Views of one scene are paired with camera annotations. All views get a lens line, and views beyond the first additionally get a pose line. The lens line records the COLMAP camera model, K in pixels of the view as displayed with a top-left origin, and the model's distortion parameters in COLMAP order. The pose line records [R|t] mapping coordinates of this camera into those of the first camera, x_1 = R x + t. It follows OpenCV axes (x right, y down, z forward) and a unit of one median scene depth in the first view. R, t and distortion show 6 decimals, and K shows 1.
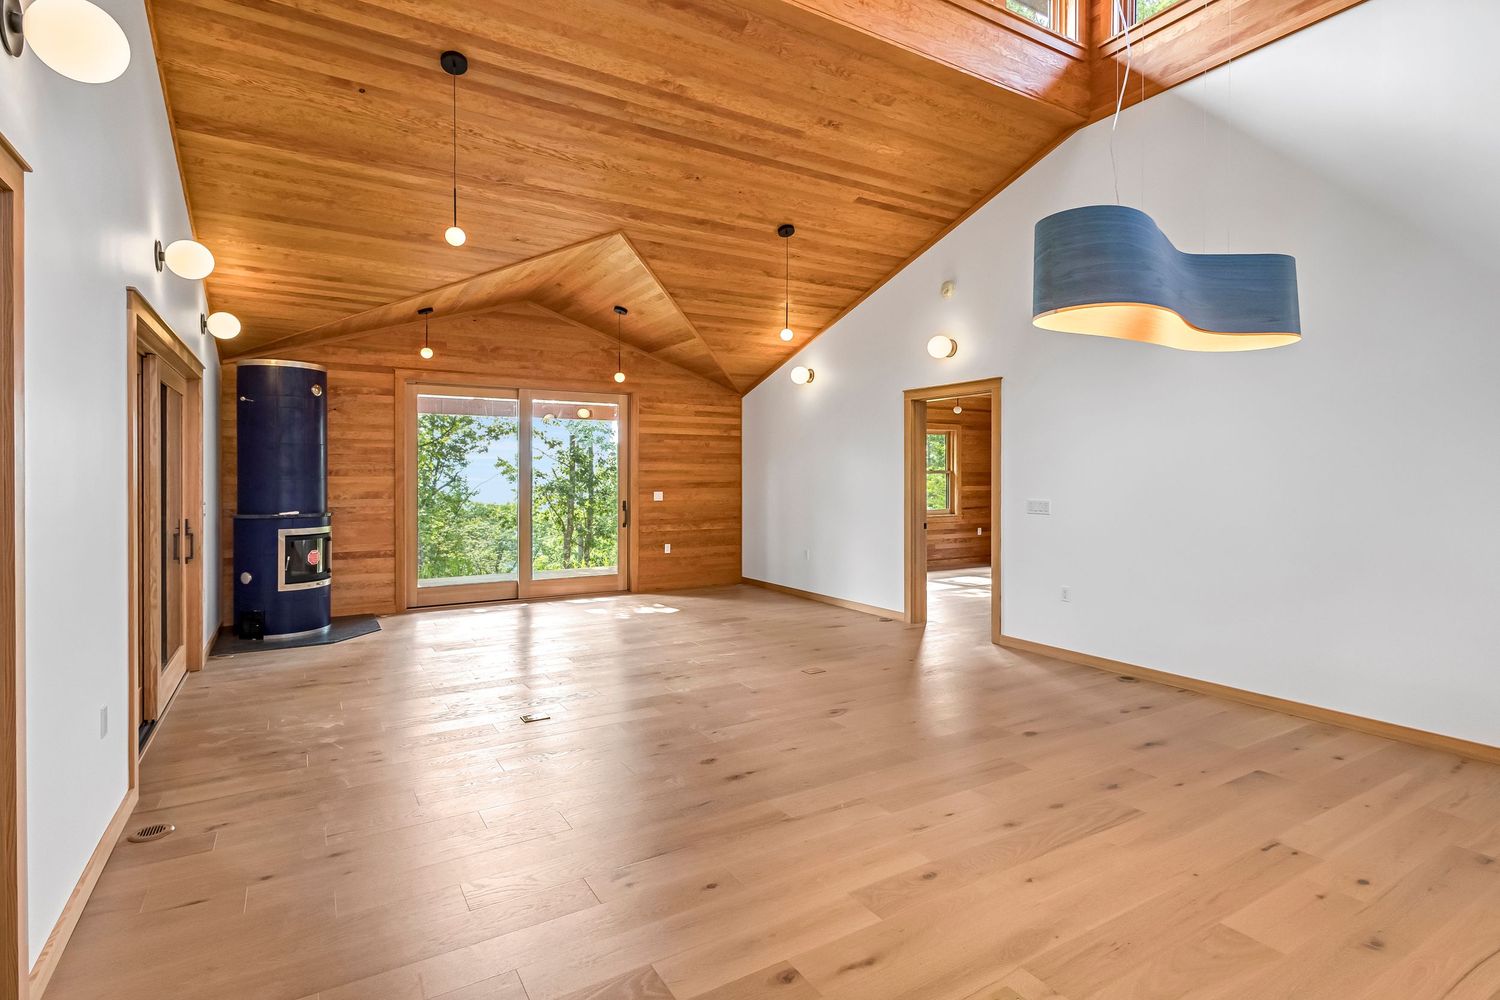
lens RADIAL K [[707.5, 0, 808.5], [0, 707.5, 475.8], [0, 0, 1]] dist [0.010254, -0.000321]
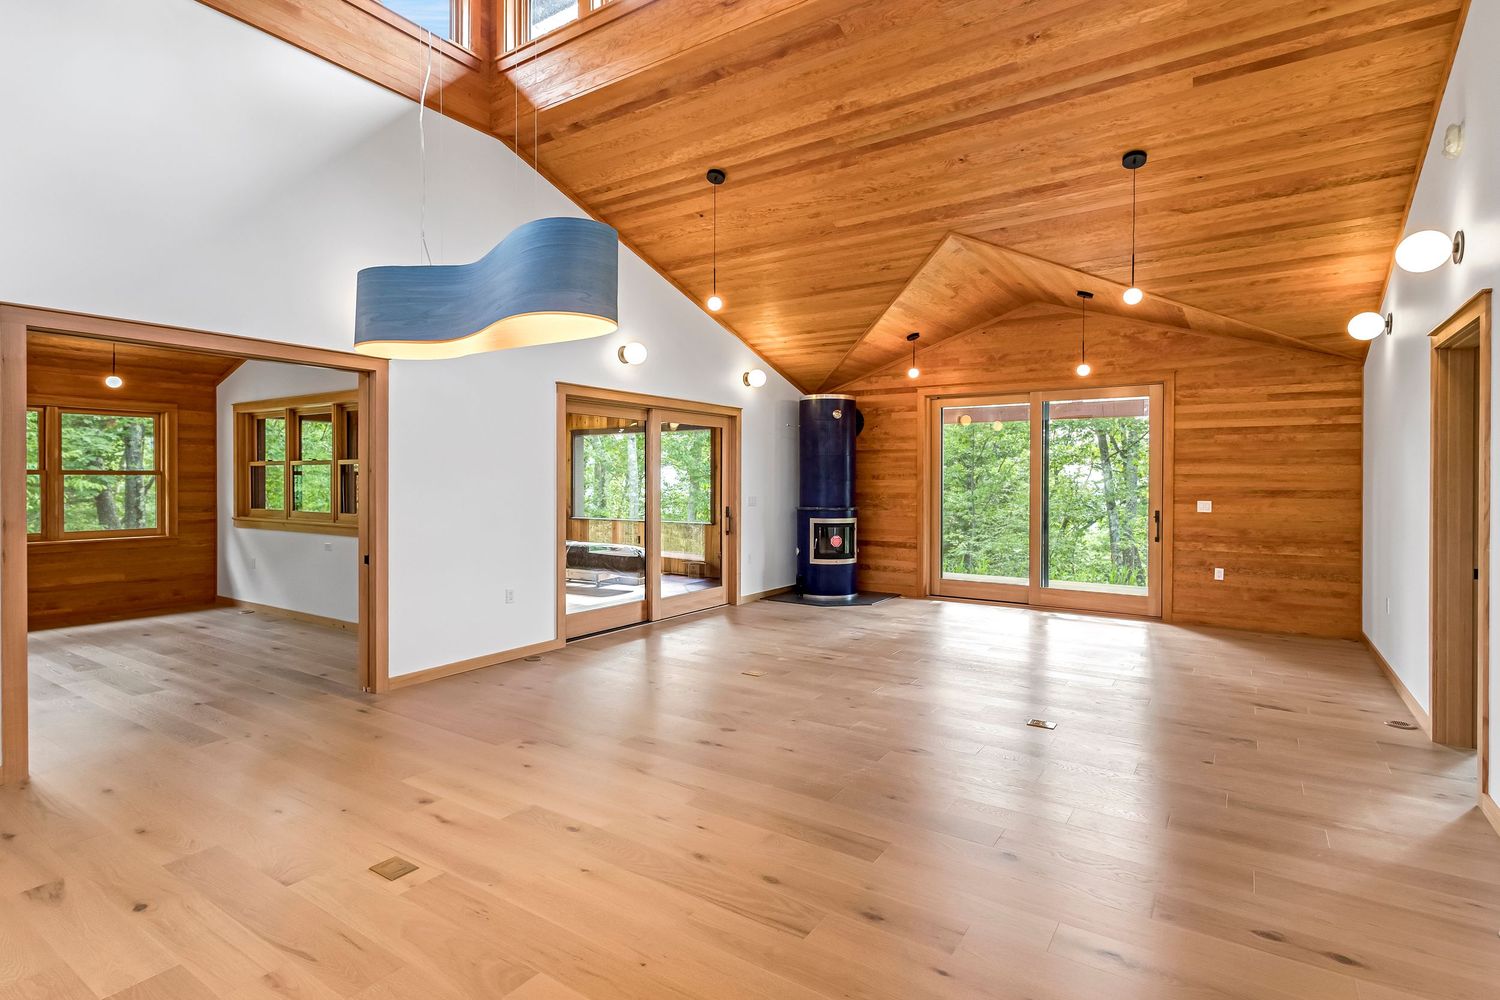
lens RADIAL K [[727.9, 0, 722.8], [0, 727.9, 481.1], [0, 0, 1]] dist [0.007033, 0.000869]
pose [[0.427971, 0.005007, -0.903778, 0.396262], [-0.004455, 0.999984, 0.003430, -0.000495], [0.903781, 0.002559, 0.427987, 0.212561]]
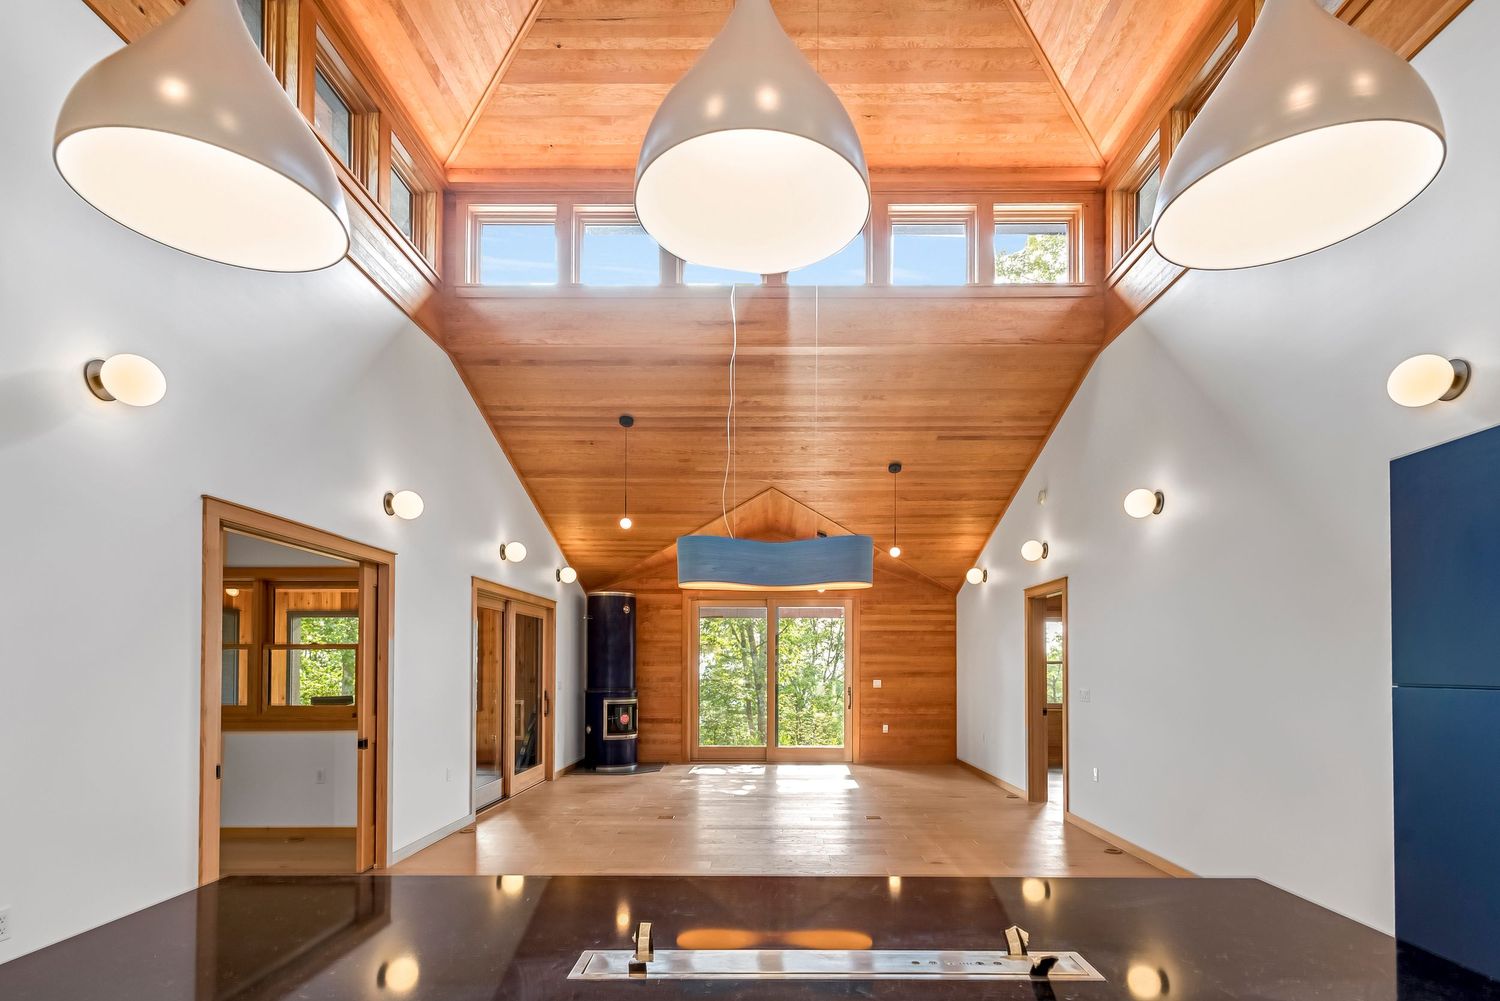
lens RADIAL K [[717.0, 0, 794.0], [0, 717.0, 650.4], [0, 0, 1]] dist [0.002442, 0.000380]
pose [[0.863638, -0.008931, -0.504034, 0.359452], [-0.002605, 0.999751, -0.022178, 0.000908], [0.504106, 0.020467, 0.863399, -0.133713]]
